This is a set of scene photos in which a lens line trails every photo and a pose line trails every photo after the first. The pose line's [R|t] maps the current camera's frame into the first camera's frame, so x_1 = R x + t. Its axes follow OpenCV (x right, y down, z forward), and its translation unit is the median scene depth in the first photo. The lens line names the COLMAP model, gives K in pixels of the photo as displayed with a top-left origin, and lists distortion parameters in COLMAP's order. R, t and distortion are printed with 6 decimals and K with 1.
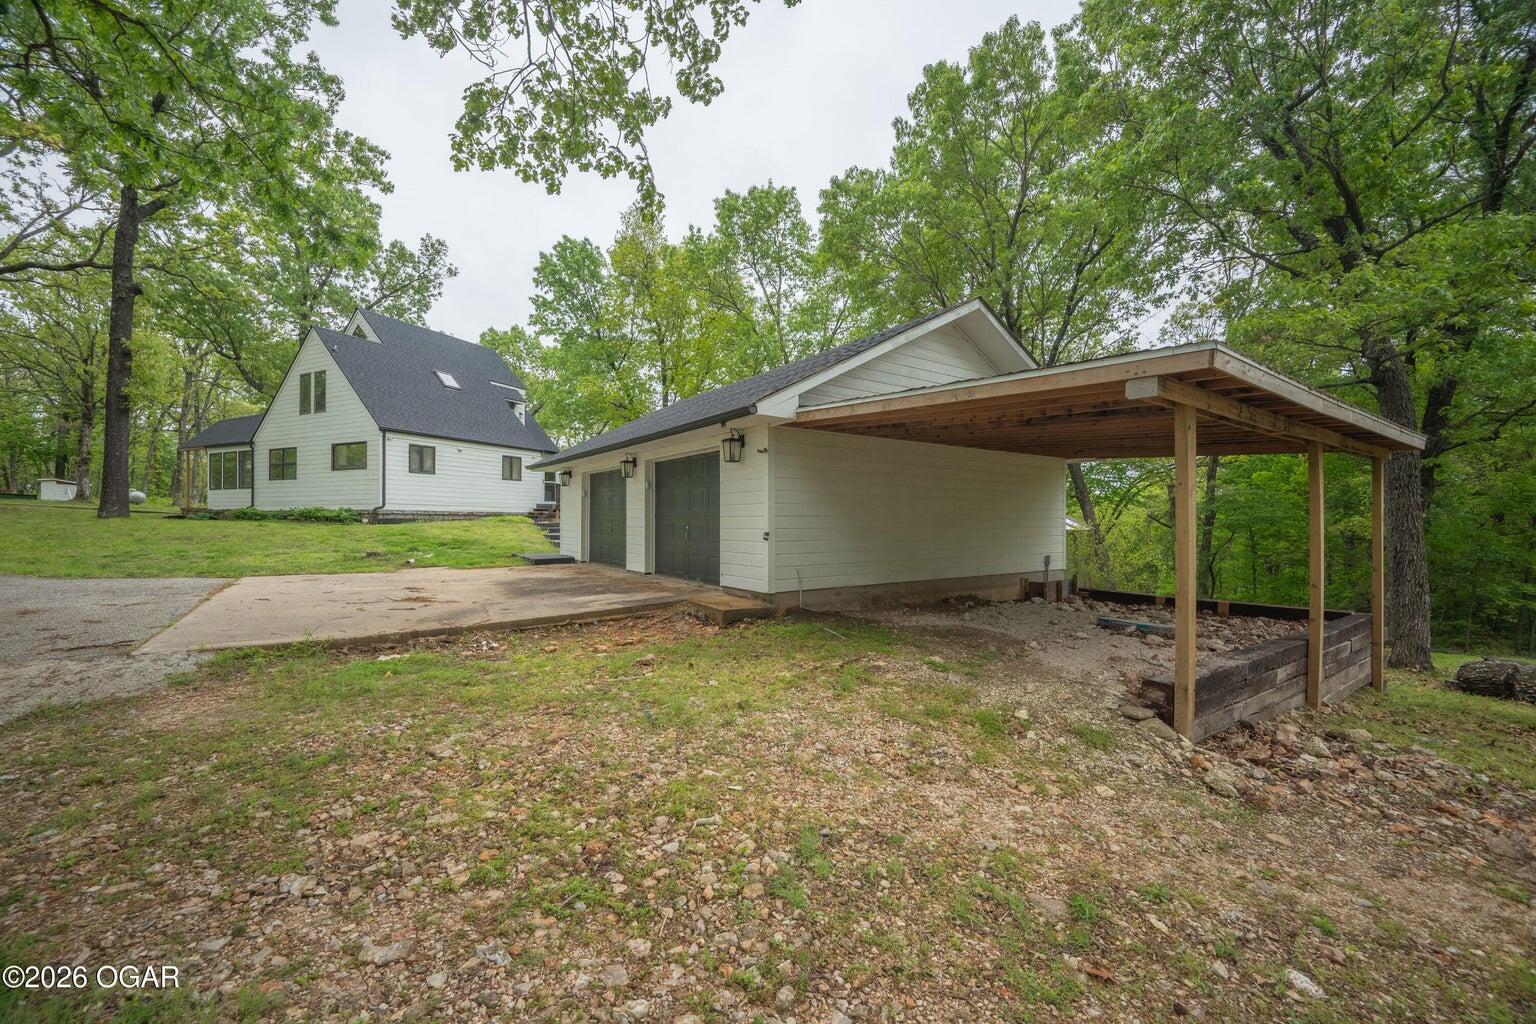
lens RADIAL K [[603.8, 0, 767.1], [0, 603.8, 514.9], [0, 0, 1]] dist [0.001744, 0.000139]
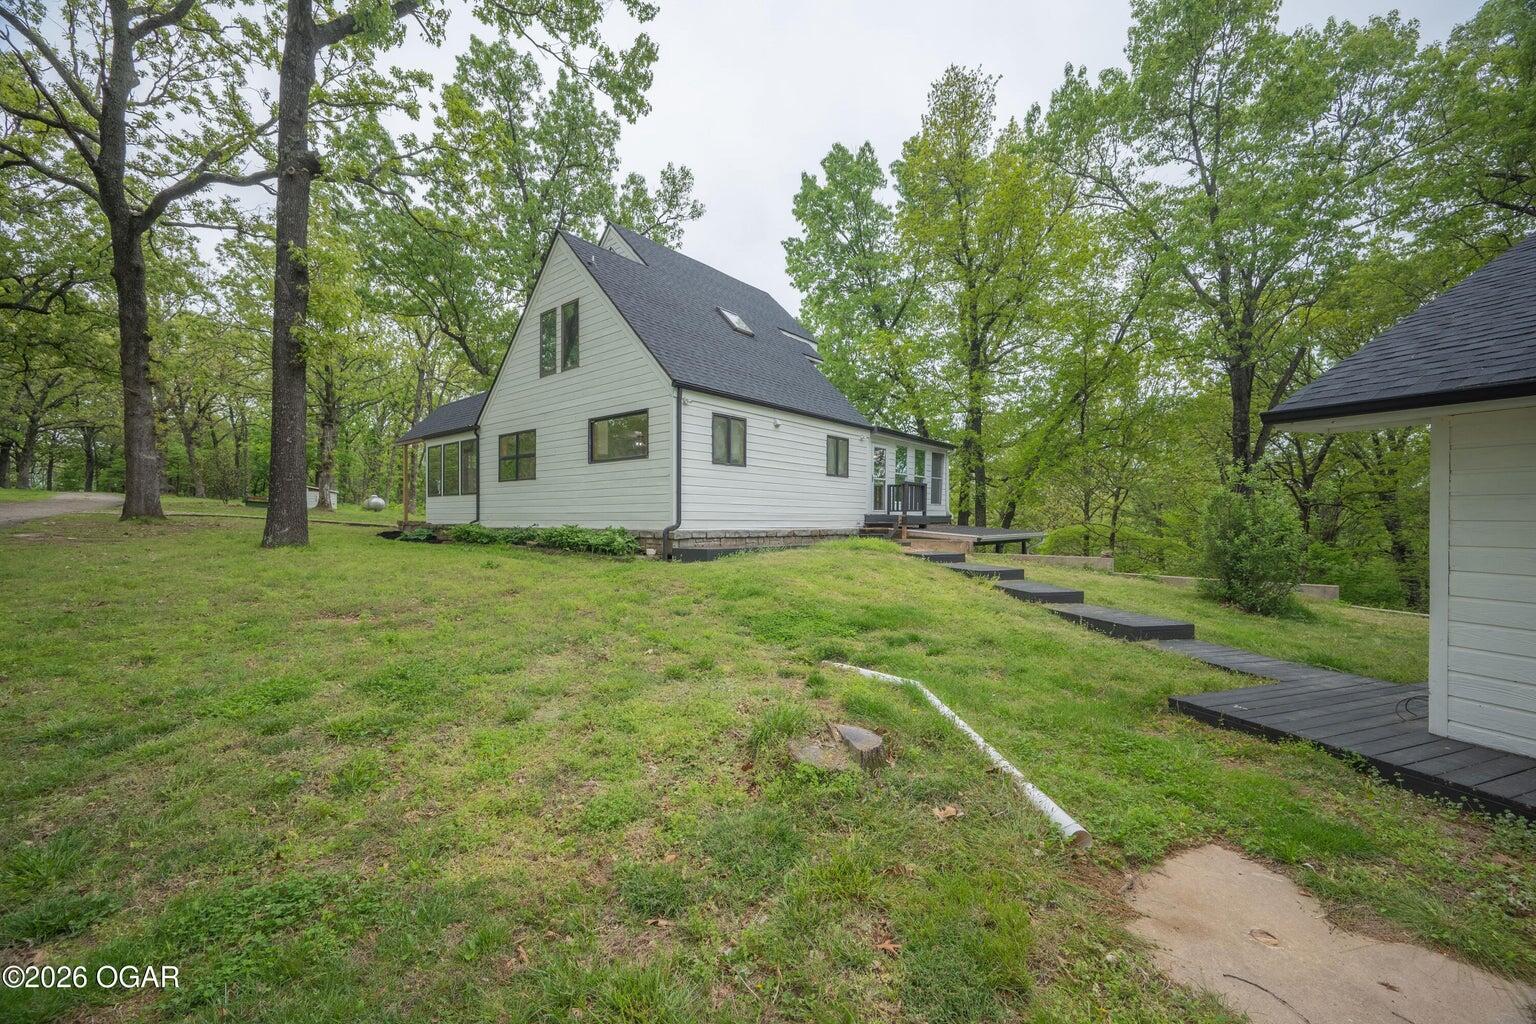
lens RADIAL K [[603.8, 0, 766.9], [0, 603.8, 511.2], [0, 0, 1]] dist [0.001744, 0.000139]
pose [[0.966189, -0.003189, -0.257815, -0.386796], [0.001511, 0.999976, -0.006707, -0.021385], [0.257831, 0.006090, 0.966171, 0.457313]]
